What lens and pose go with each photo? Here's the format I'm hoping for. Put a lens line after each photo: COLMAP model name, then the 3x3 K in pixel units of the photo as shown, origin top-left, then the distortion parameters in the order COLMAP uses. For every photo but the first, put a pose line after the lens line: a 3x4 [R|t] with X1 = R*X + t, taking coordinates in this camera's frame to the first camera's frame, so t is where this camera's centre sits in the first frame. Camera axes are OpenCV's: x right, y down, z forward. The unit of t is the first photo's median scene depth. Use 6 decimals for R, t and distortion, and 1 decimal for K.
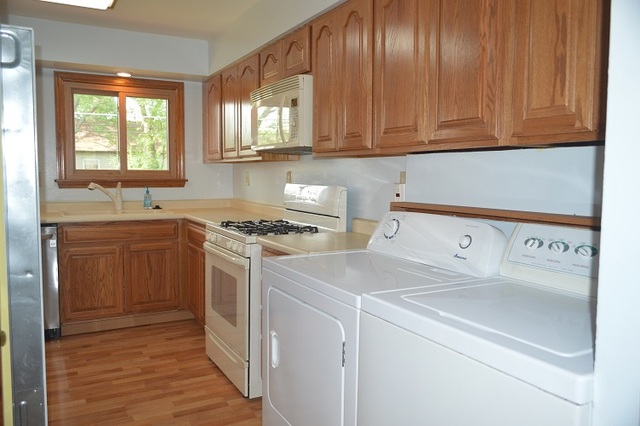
lens RADIAL K [[506.3, 0, 320.1], [0, 506.3, 213.5], [0, 0, 1]] dist [-0.015992, 0.007514]
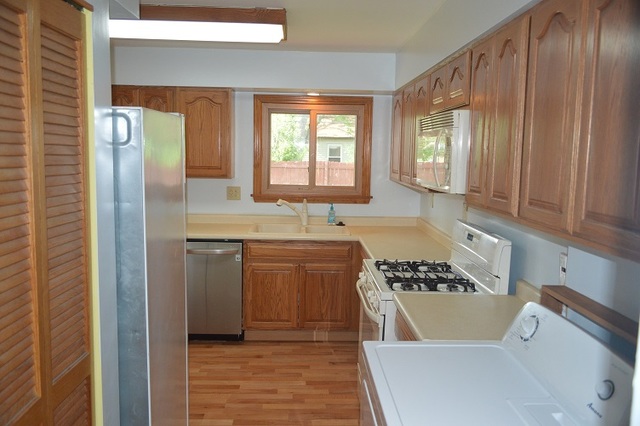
lens RADIAL K [[506.3, 0, 325.9], [0, 506.3, 206.2], [0, 0, 1]] dist [-0.015992, 0.007514]
pose [[0.889602, 0.064964, -0.452093, 0.121717], [-0.049465, 0.997714, 0.046034, -0.106507], [0.454051, -0.018589, 0.890782, 0.105831]]
